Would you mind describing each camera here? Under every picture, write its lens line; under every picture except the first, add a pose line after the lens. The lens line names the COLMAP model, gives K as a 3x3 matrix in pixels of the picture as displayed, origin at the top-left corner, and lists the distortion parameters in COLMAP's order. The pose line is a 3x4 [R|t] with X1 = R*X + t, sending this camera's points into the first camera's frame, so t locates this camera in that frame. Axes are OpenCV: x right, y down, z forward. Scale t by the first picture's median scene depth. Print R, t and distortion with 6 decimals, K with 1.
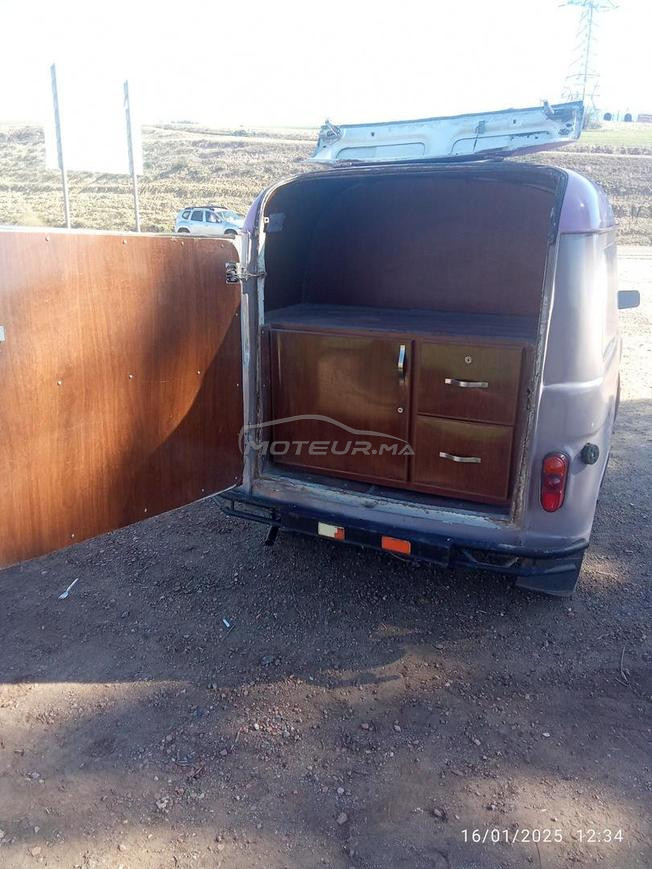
lens RADIAL K [[675.1, 0, 325.9], [0, 675.1, 428.2], [0, 0, 1]] dist [0.058318, -0.101639]
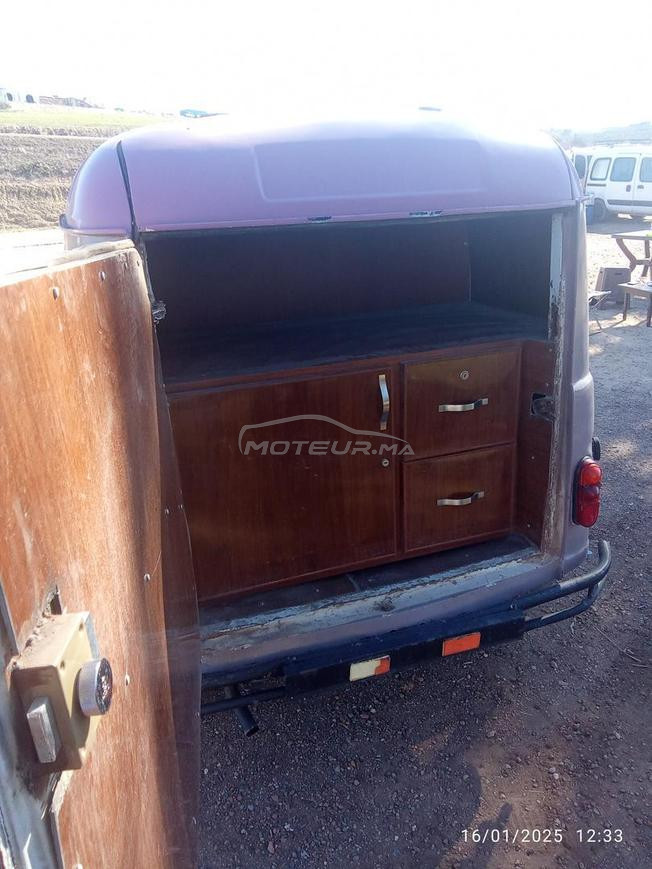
lens RADIAL K [[675.1, 0, 325.9], [0, 675.1, 428.2], [0, 0, 1]] dist [0.058318, -0.101639]
pose [[0.719092, -0.266347, 0.641846, -0.394440], [0.251900, 0.960721, 0.116455, -0.165818], [-0.647652, 0.077939, 0.757940, 0.504980]]
